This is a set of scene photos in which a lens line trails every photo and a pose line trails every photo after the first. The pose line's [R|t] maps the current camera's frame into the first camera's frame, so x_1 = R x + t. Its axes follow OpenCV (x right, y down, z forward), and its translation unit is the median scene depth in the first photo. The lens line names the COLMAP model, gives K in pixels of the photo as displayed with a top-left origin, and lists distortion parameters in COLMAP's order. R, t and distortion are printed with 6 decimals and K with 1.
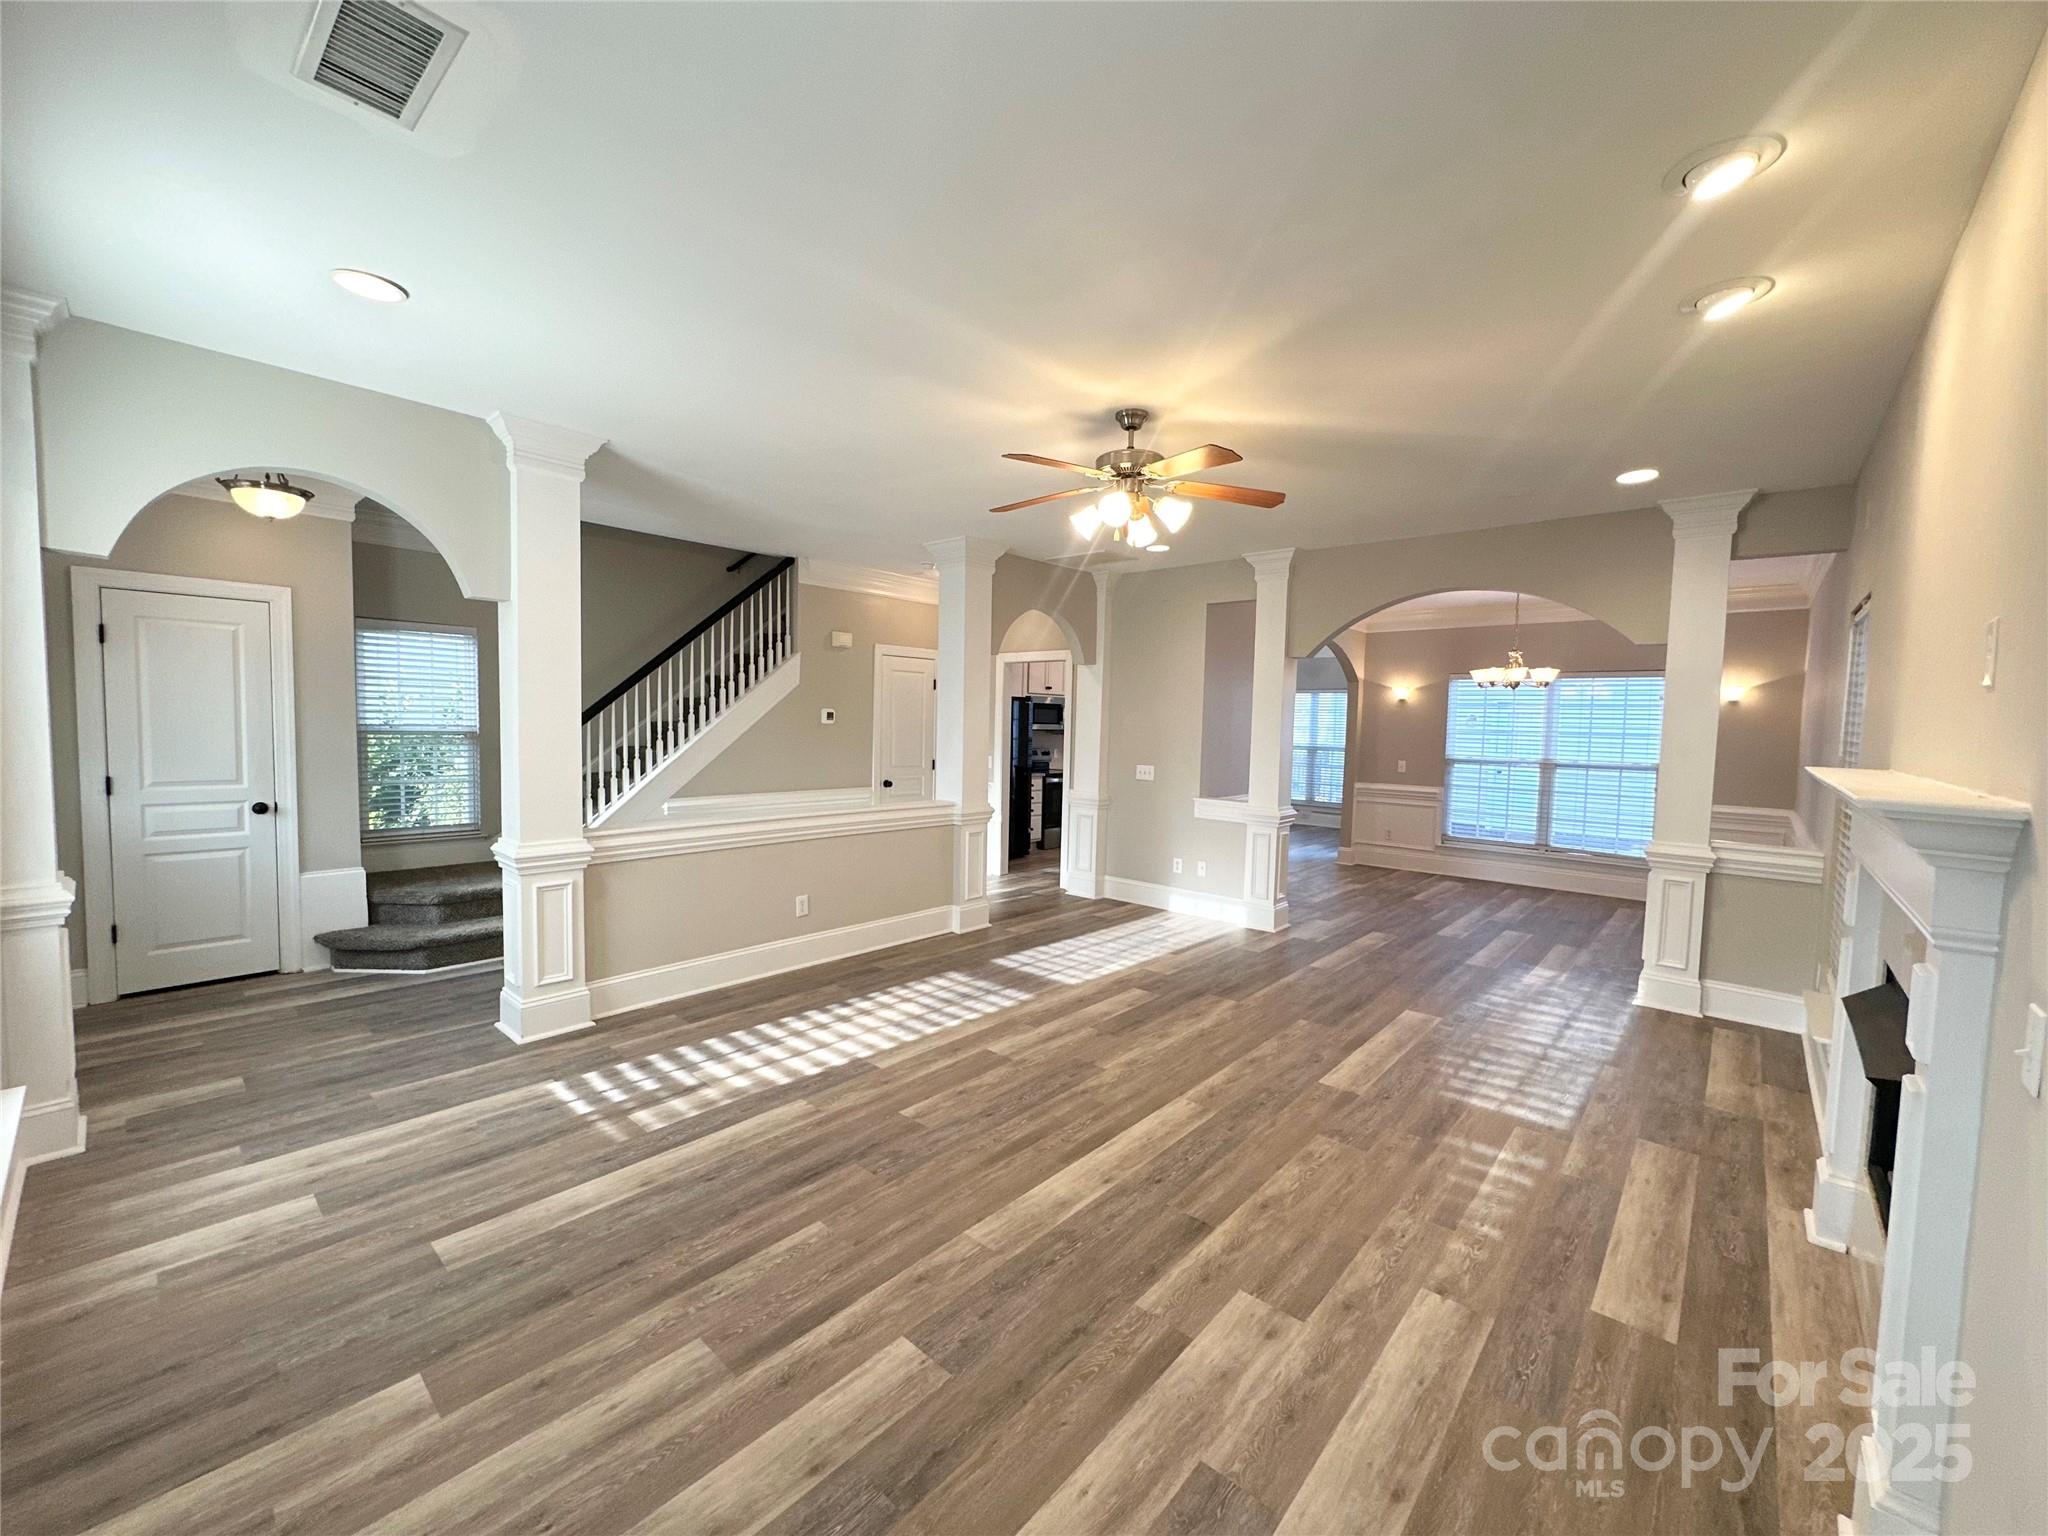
lens RADIAL K [[809.8, 0, 1026.4], [0, 809.8, 769.7], [0, 0, 1]] dist [0.001001, -0.000178]
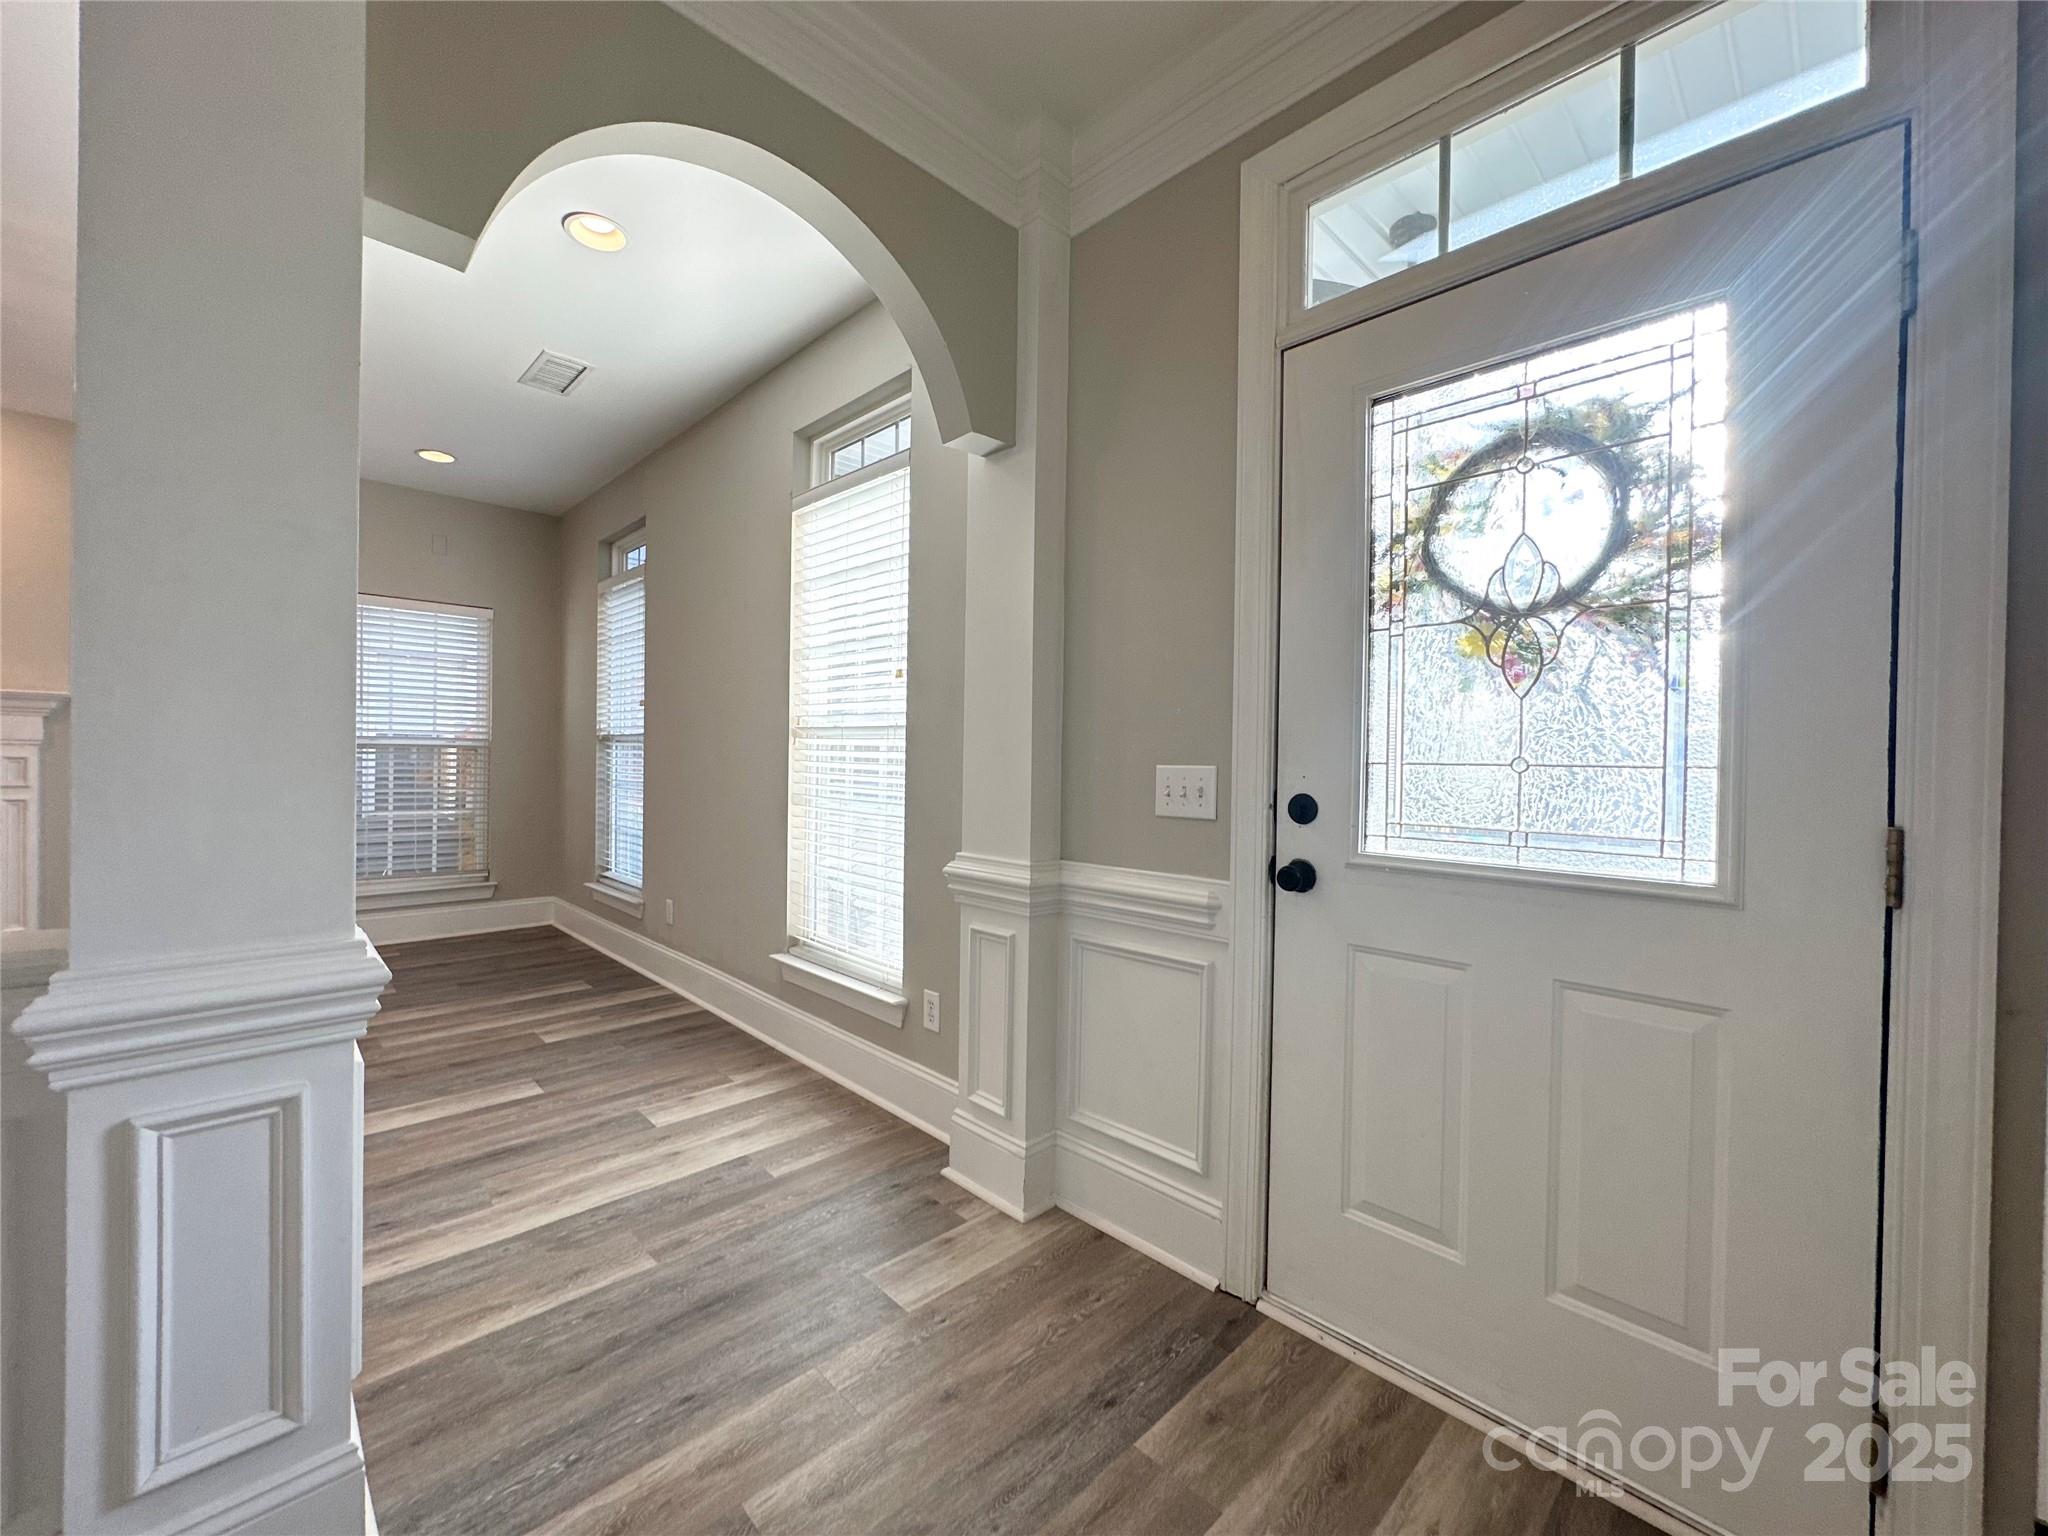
lens RADIAL K [[814.2, 0, 1021.3], [0, 814.2, 767.6], [0, 0, 1]] dist [0.000961, 0.000257]
pose [[-0.996292, -0.040779, 0.075761, -0.940805], [-0.035380, 0.996828, 0.071294, -0.010399], [-0.078428, 0.068349, -0.994574, 1.315536]]
